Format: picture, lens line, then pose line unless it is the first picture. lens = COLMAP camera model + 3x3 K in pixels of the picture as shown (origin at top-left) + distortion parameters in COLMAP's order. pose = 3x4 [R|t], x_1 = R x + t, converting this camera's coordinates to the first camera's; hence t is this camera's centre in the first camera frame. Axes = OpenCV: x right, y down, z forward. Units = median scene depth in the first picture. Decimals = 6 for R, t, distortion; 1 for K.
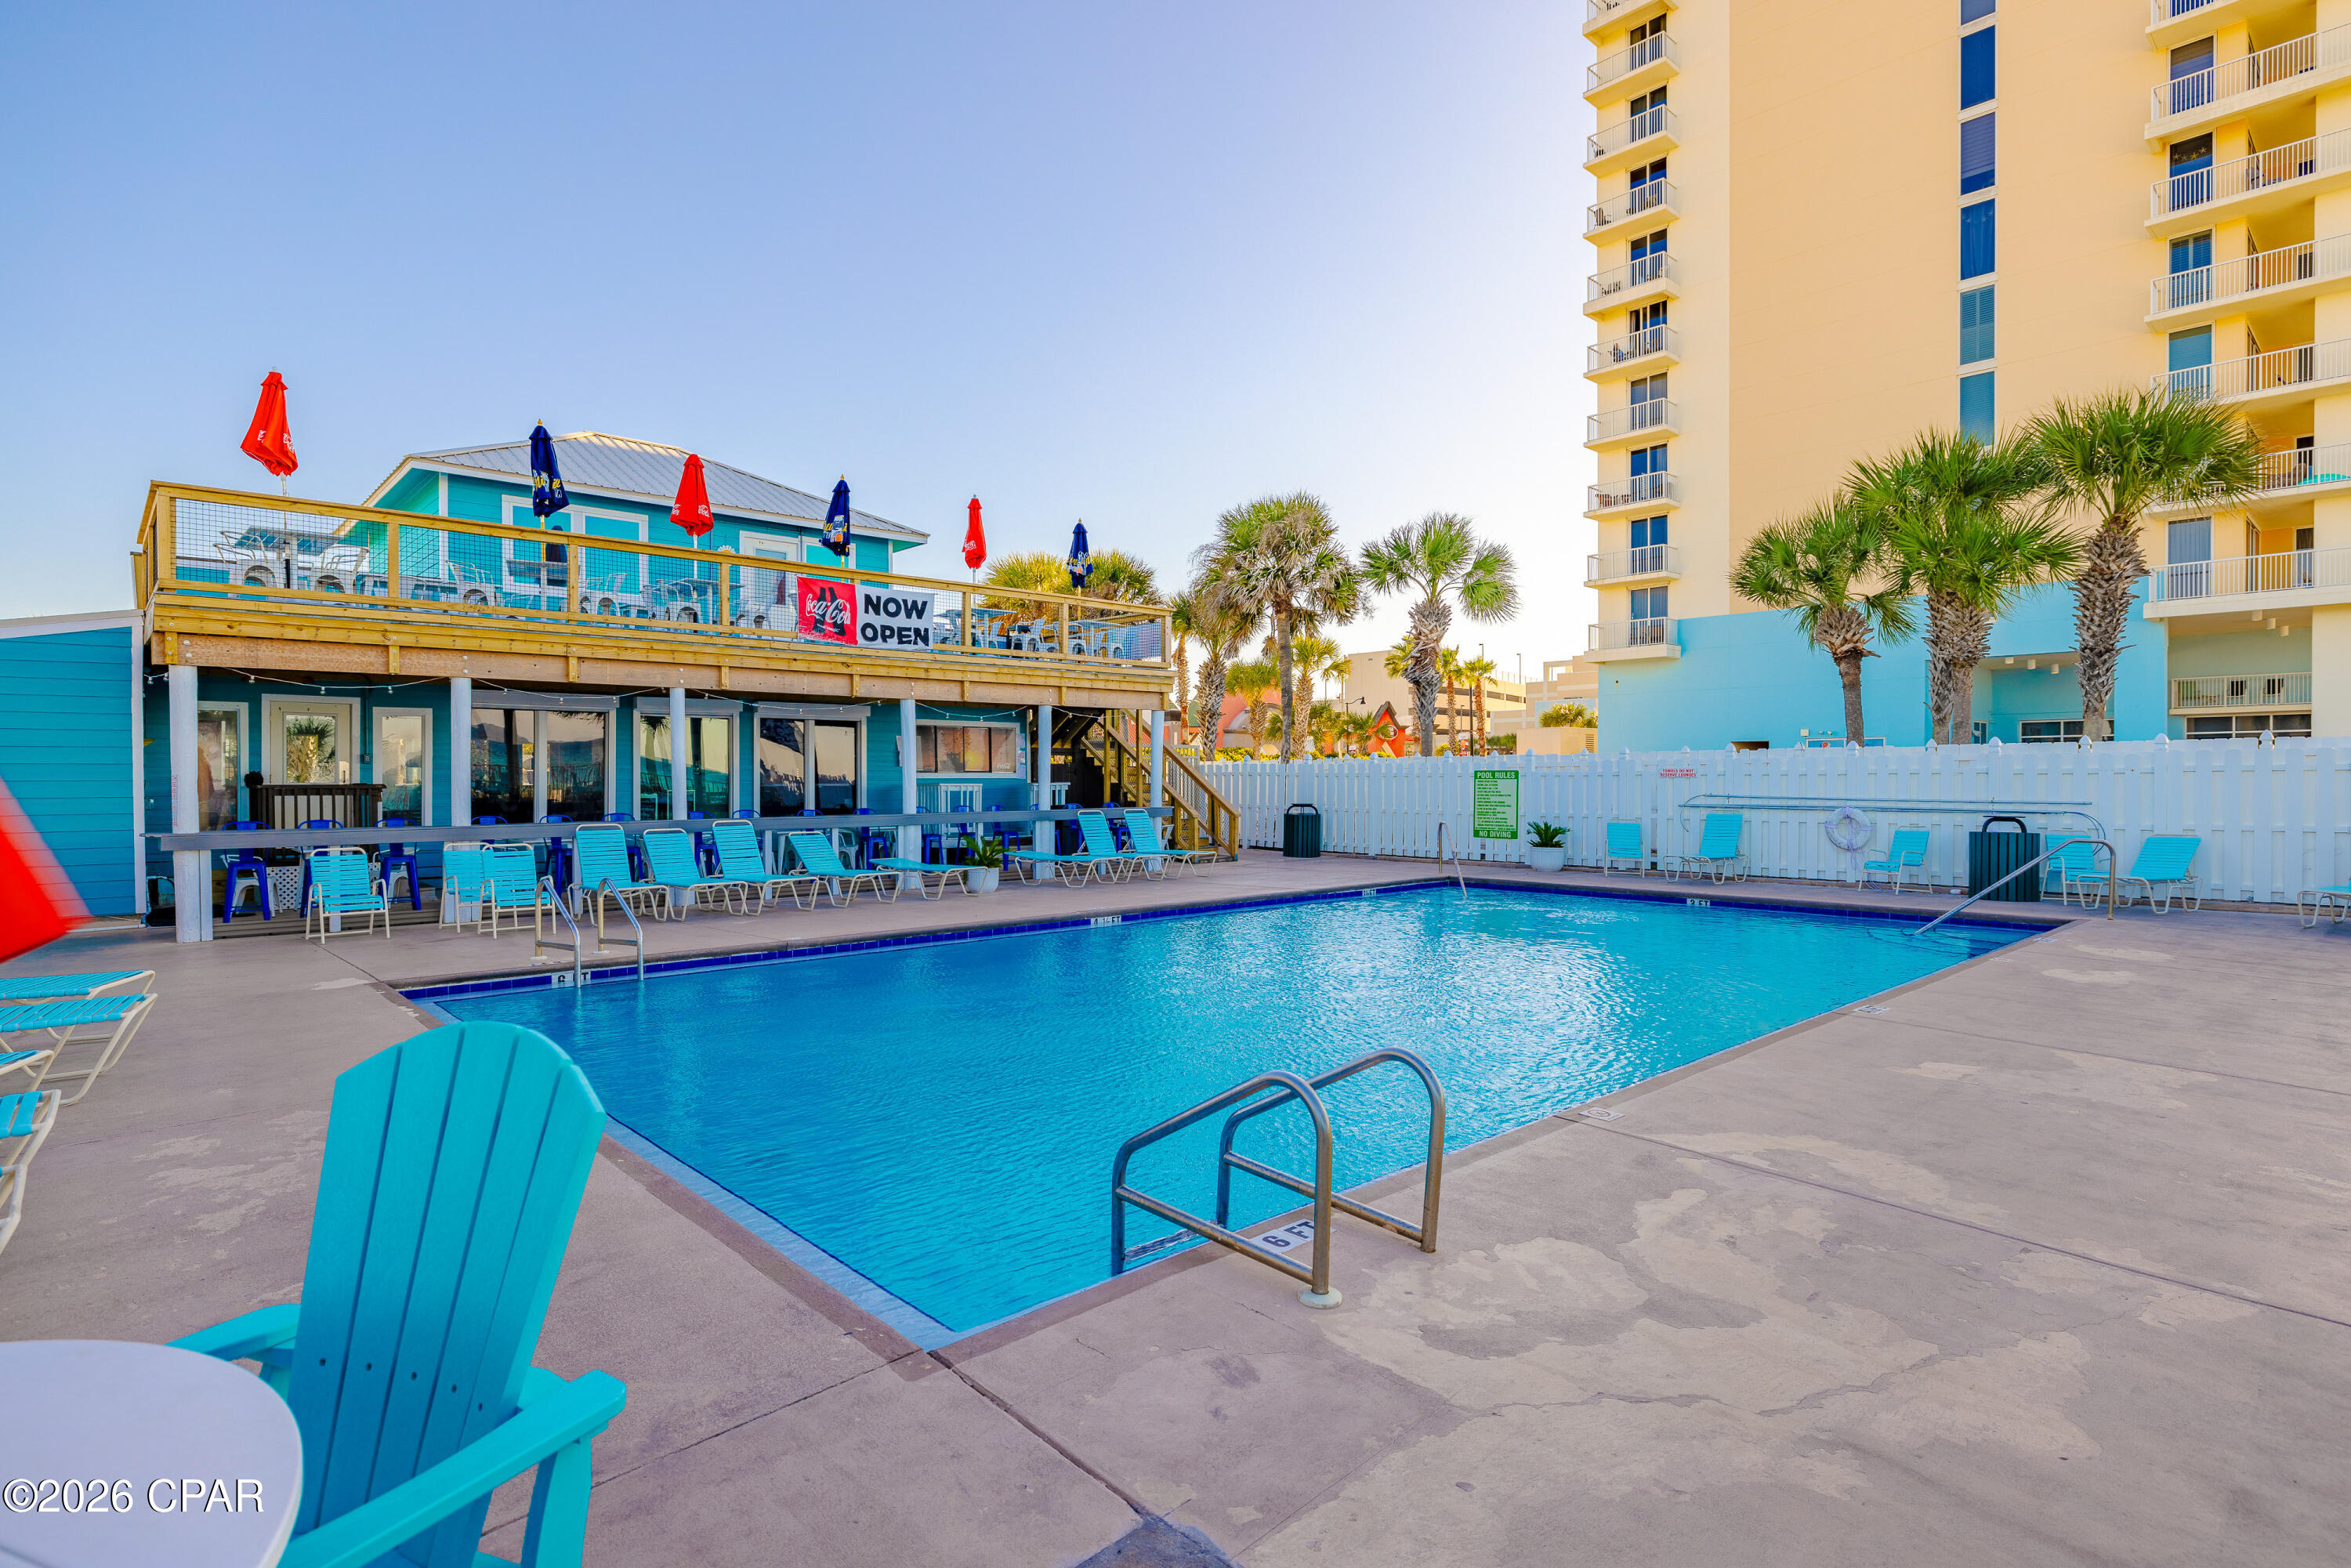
lens RADIAL K [[1216.0, 0, 1175.1], [0, 1216.0, 791.2], [0, 0, 1]] dist [-0.004436, 0.003255]
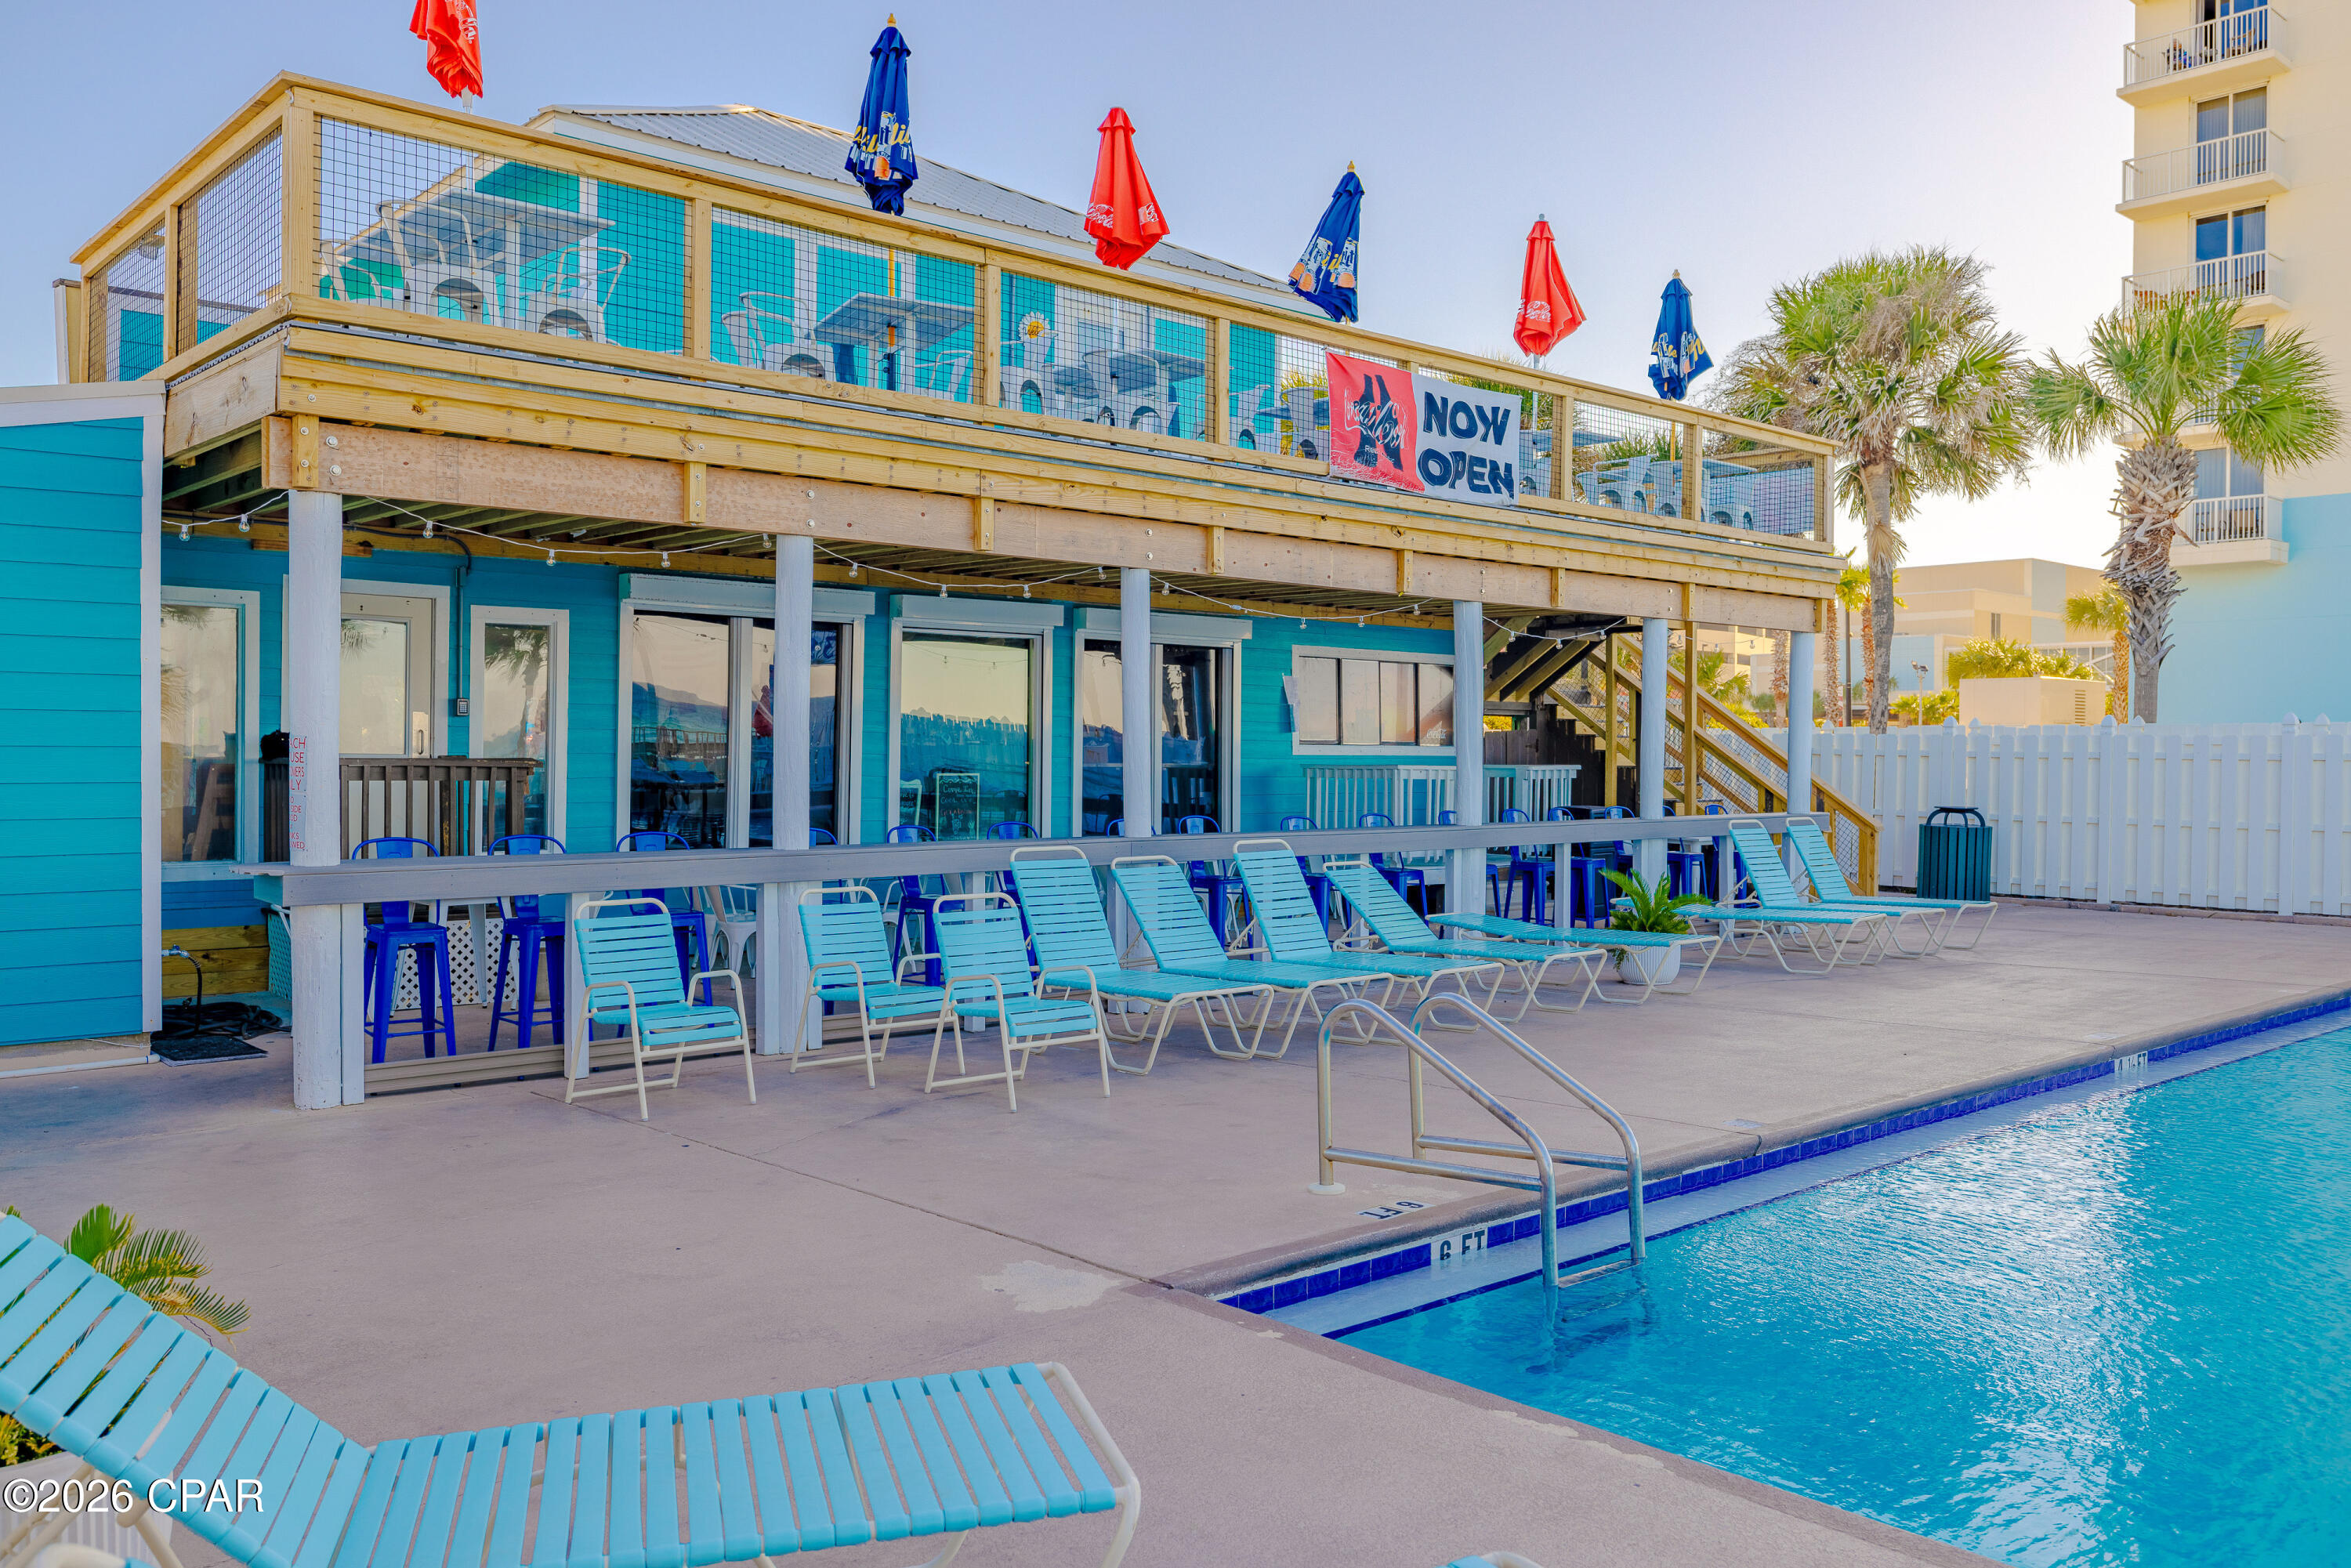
lens RADIAL K [[1829.0, 0, 1130.1], [0, 1829.0, 764.6], [0, 0, 1]] dist [-0.002254, 0.018182]
pose [[0.999735, 0.009467, -0.020979, -0.347438], [-0.009584, 0.999939, -0.005500, -0.001268], [0.020925, 0.005700, 0.999765, 0.227740]]
